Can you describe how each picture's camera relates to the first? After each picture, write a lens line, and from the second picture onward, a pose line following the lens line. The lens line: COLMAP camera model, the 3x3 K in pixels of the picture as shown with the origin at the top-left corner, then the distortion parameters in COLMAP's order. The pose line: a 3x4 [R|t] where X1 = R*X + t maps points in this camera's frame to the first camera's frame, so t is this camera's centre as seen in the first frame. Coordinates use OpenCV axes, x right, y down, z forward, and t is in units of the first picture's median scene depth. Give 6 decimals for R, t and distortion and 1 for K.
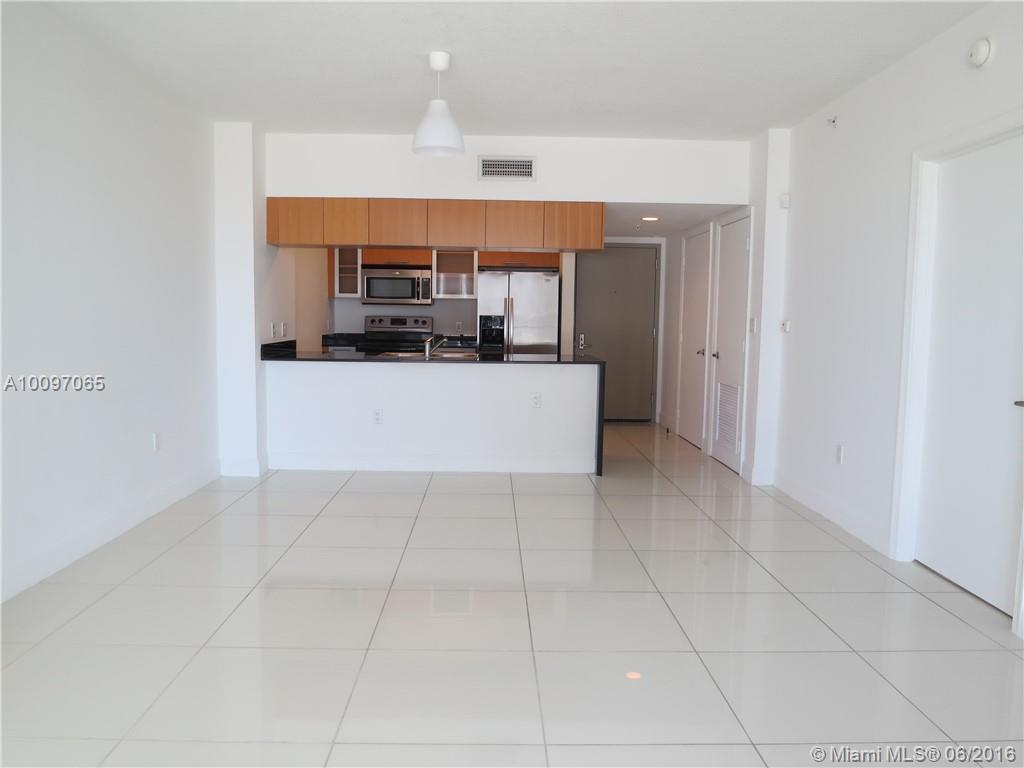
lens RADIAL K [[746.7, 0, 511.2], [0, 746.7, 379.1], [0, 0, 1]] dist [-0.035441, 0.000967]
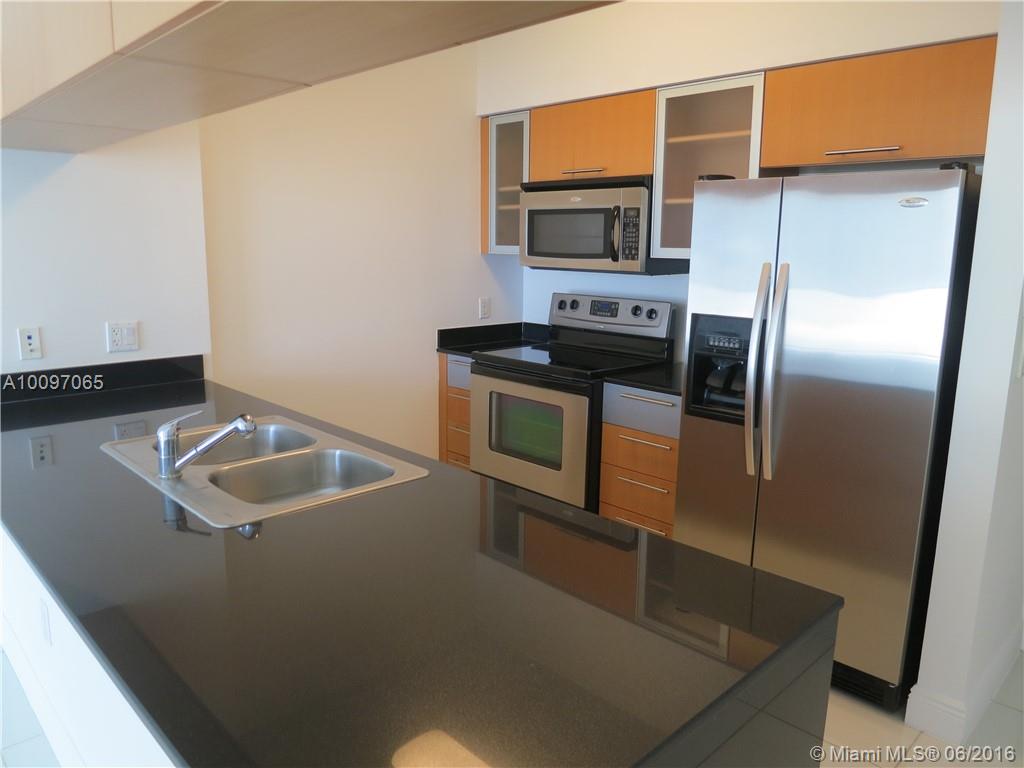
lens RADIAL K [[746.7, 0, 511.2], [0, 746.7, 379.1], [0, 0, 1]] dist [-0.035441, 0.000967]
pose [[0.681997, 0.127565, -0.720144, 0.194945], [-0.065854, 0.991382, 0.113246, -0.115202], [0.728384, -0.029809, 0.684521, 0.916034]]
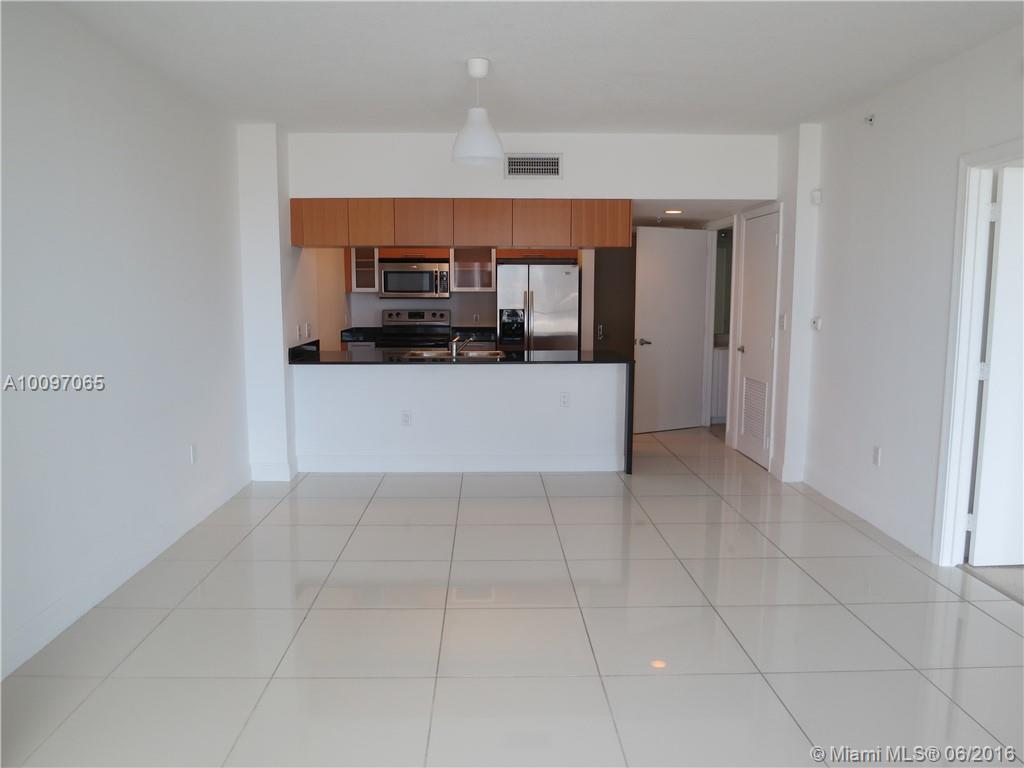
lens RADIAL K [[746.7, 0, 511.2], [0, 746.7, 379.1], [0, 0, 1]] dist [-0.035441, 0.000967]
pose [[0.999898, -0.013796, 0.003562, -0.040828], [0.013670, 0.999360, 0.033054, -0.032354], [-0.004016, -0.033002, 0.999447, 0.003758]]
